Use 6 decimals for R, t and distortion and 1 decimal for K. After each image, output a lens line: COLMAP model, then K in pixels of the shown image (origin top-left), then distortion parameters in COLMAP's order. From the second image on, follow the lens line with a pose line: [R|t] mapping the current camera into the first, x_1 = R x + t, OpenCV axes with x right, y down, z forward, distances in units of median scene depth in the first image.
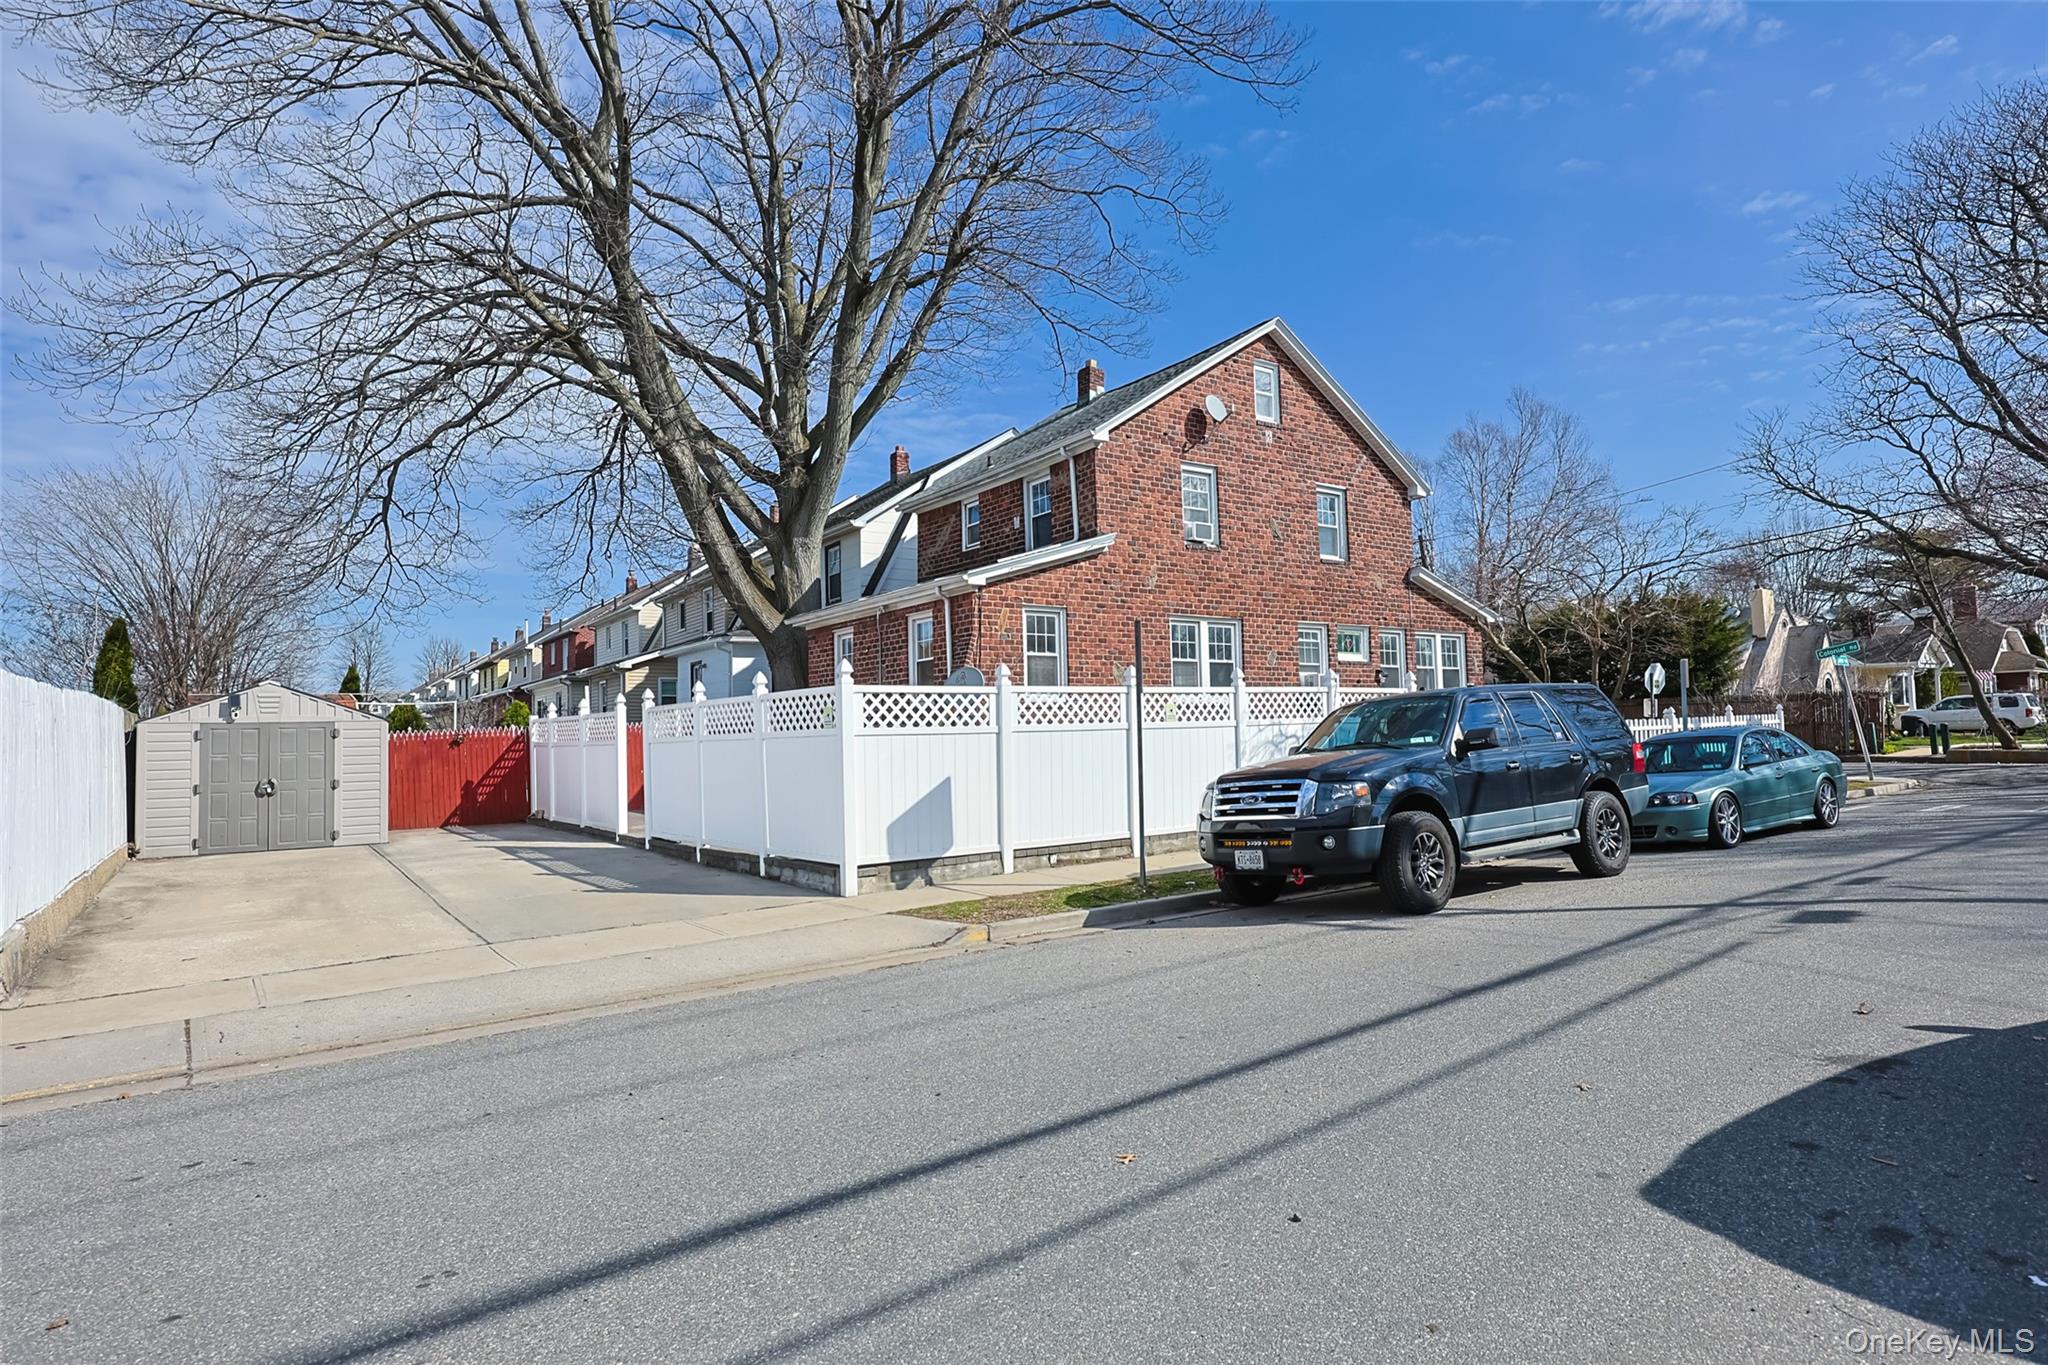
lens RADIAL K [[1200.4, 0, 1020.7], [0, 1200.4, 688.2], [0, 0, 1]] dist [0.003302, 0.000391]
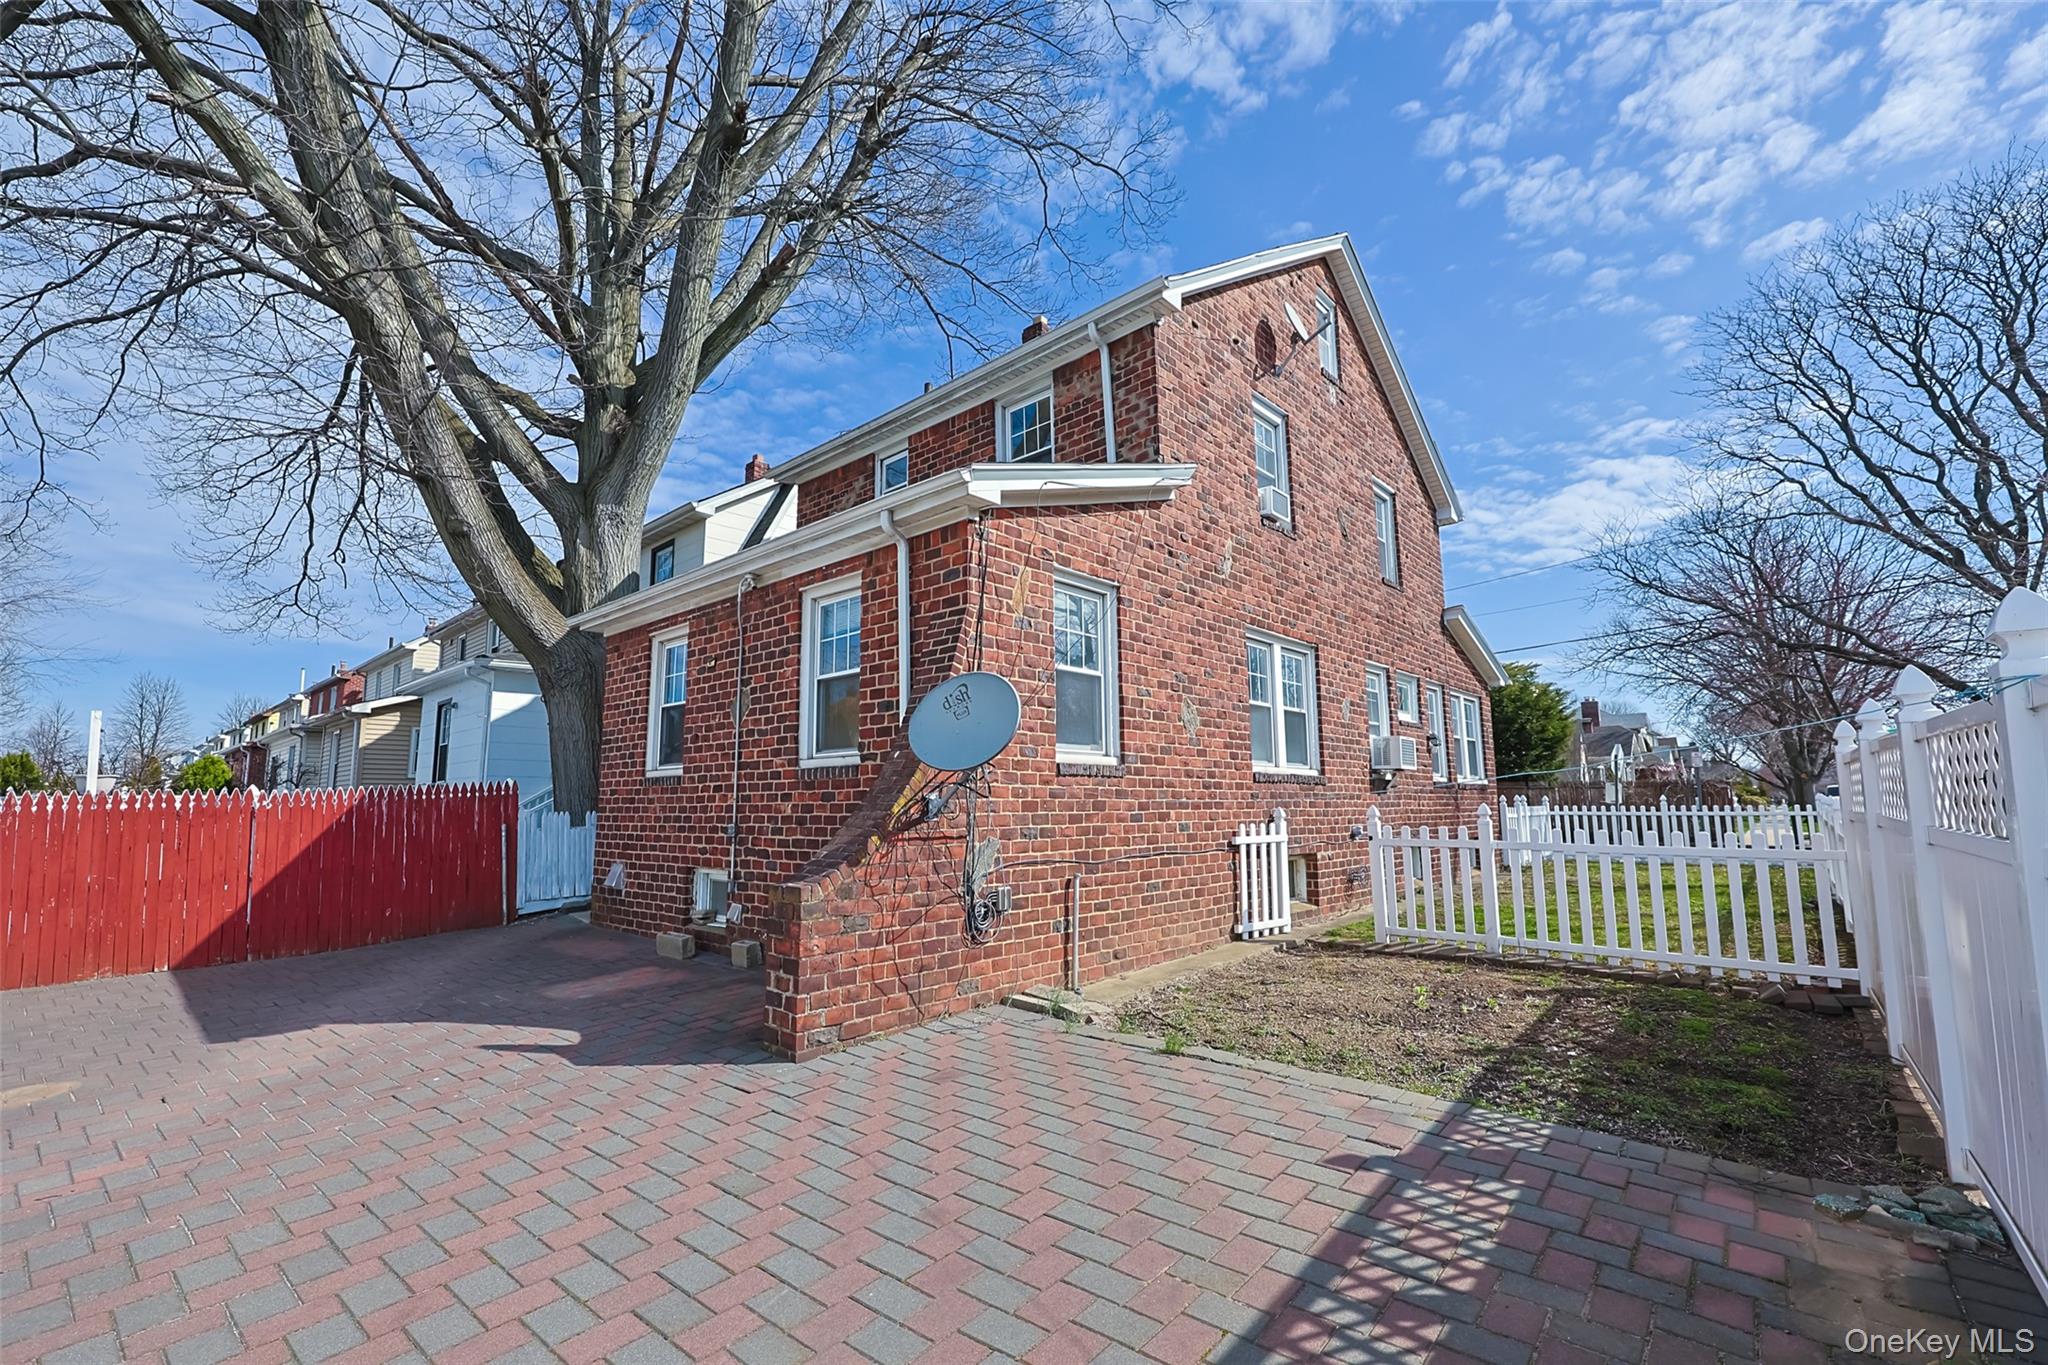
lens RADIAL K [[888.9, 0, 1027.0], [0, 888.9, 689.1], [0, 0, 1]] dist [0.000519, -0.000062]
pose [[0.973057, 0.044430, 0.226242, -0.068433], [-0.024558, 0.995648, -0.089904, 0.010942], [-0.229252, 0.081926, 0.969913, 0.491908]]
